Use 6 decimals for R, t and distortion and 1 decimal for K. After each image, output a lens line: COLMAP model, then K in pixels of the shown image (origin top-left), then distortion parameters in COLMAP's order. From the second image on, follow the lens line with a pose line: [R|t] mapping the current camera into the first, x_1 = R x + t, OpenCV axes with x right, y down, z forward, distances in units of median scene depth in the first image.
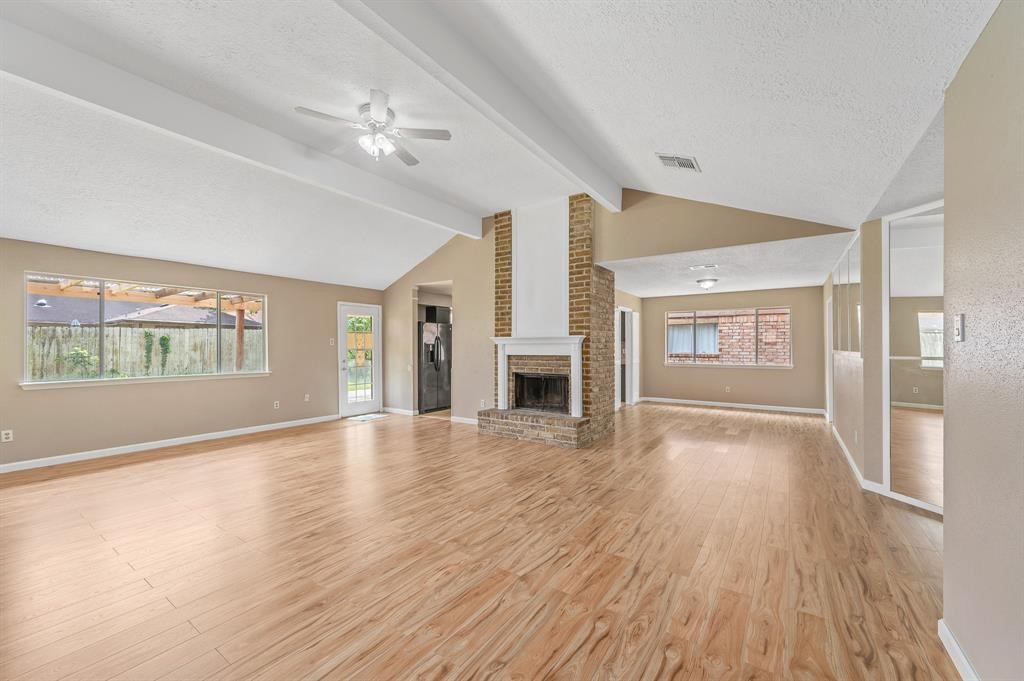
lens RADIAL K [[406.7, 0, 513.1], [0, 406.7, 342.3], [0, 0, 1]] dist [-0.002487, -0.000292]
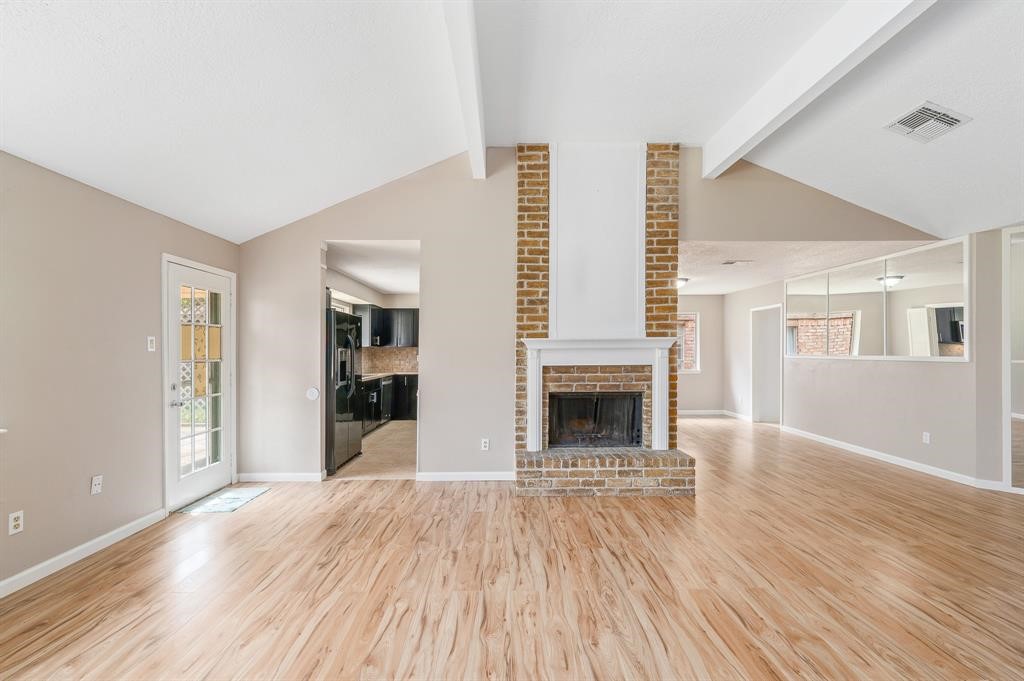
lens RADIAL K [[441.0, 0, 506.4], [0, 441.0, 346.8], [0, 0, 1]] dist [-0.000909, -0.000272]
pose [[0.821073, 0.004437, 0.570806, -0.477158], [-0.002094, 0.999986, -0.004760, 0.004407], [-0.570819, 0.002713, 0.821071, 0.471163]]
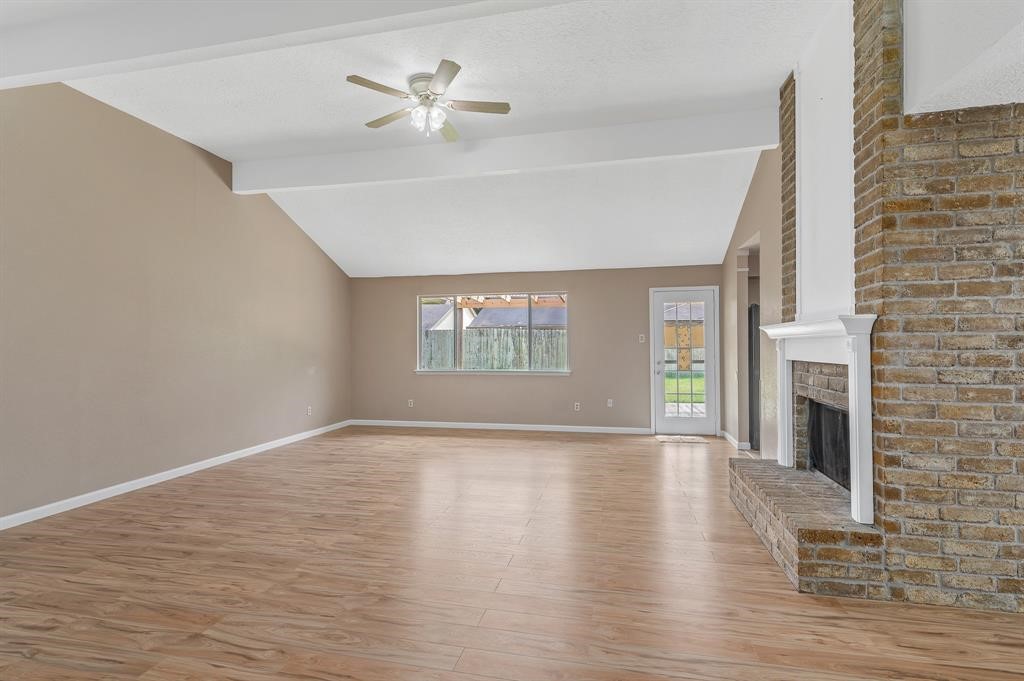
lens RADIAL K [[489.9, 0, 512.0], [0, 489.9, 340.5], [0, 0, 1]] dist [-0.002291, -0.000462]
pose [[0.369733, -0.009548, -0.929089, 0.437806], [0.013635, 0.999895, -0.004849, 0.005327], [0.929038, -0.010875, 0.369825, 0.467629]]
